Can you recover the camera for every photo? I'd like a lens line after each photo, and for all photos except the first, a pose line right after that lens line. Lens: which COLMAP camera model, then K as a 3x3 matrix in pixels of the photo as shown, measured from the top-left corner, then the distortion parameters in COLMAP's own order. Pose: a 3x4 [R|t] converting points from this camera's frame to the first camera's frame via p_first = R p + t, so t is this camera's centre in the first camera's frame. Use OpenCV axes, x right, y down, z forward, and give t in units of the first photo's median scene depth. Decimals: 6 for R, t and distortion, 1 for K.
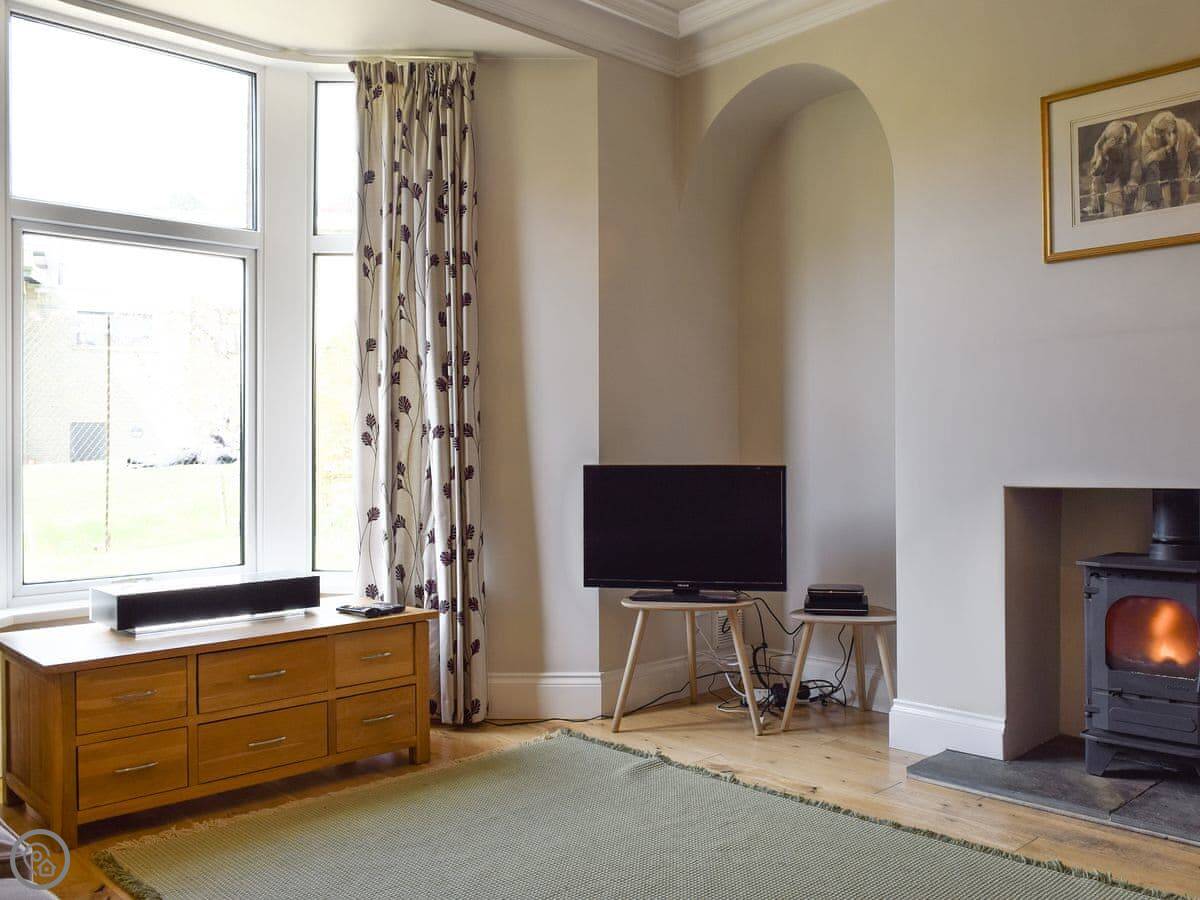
lens RADIAL K [[1061.8, 0, 653.2], [0, 1061.8, 452.3], [0, 0, 1]] dist [-0.021243, -0.000490]
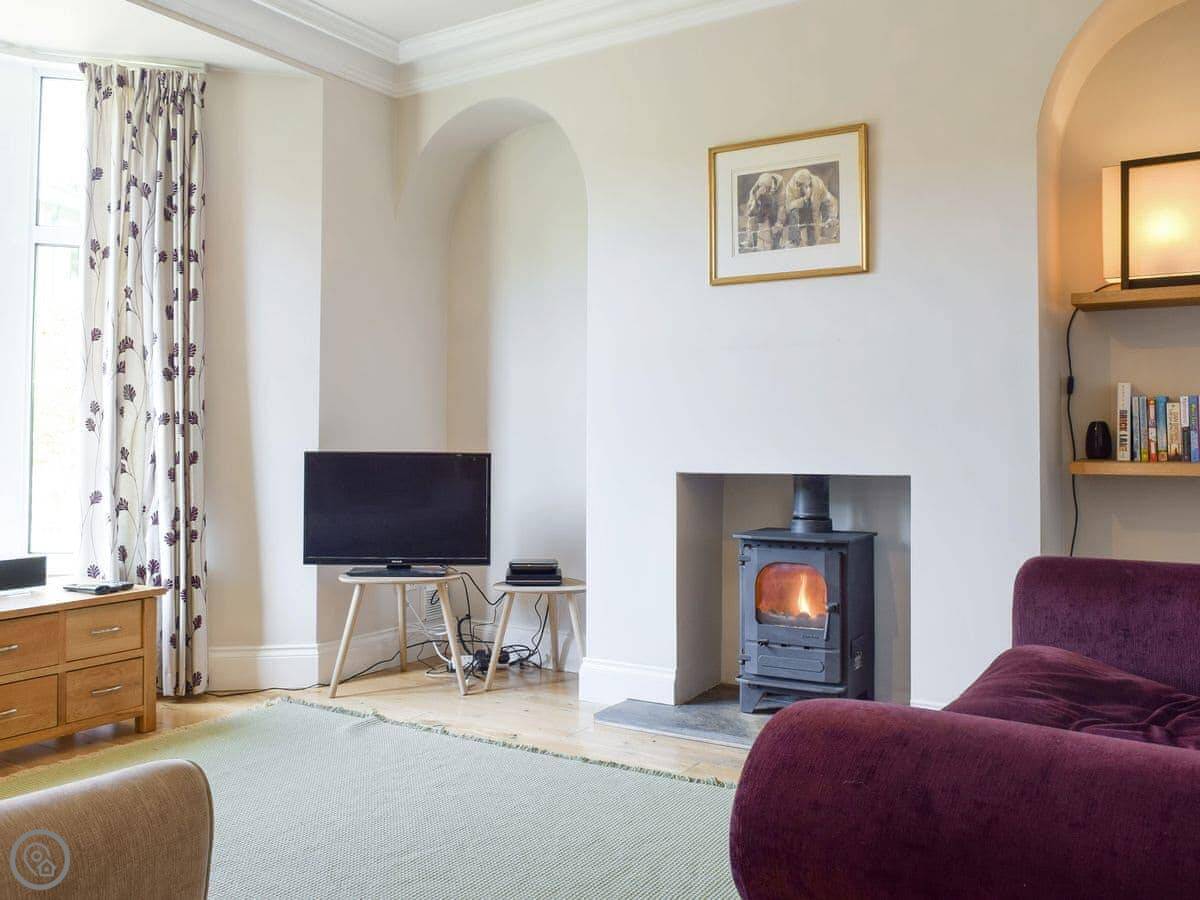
lens RADIAL K [[1061.8, 0, 653.2], [0, 1061.8, 452.3], [0, 0, 1]] dist [-0.021243, -0.000490]
pose [[0.958652, 0.006950, 0.284497, -0.034332], [-0.010079, 0.999904, 0.009535, -0.001084], [-0.284404, -0.012008, 0.958629, -0.144273]]
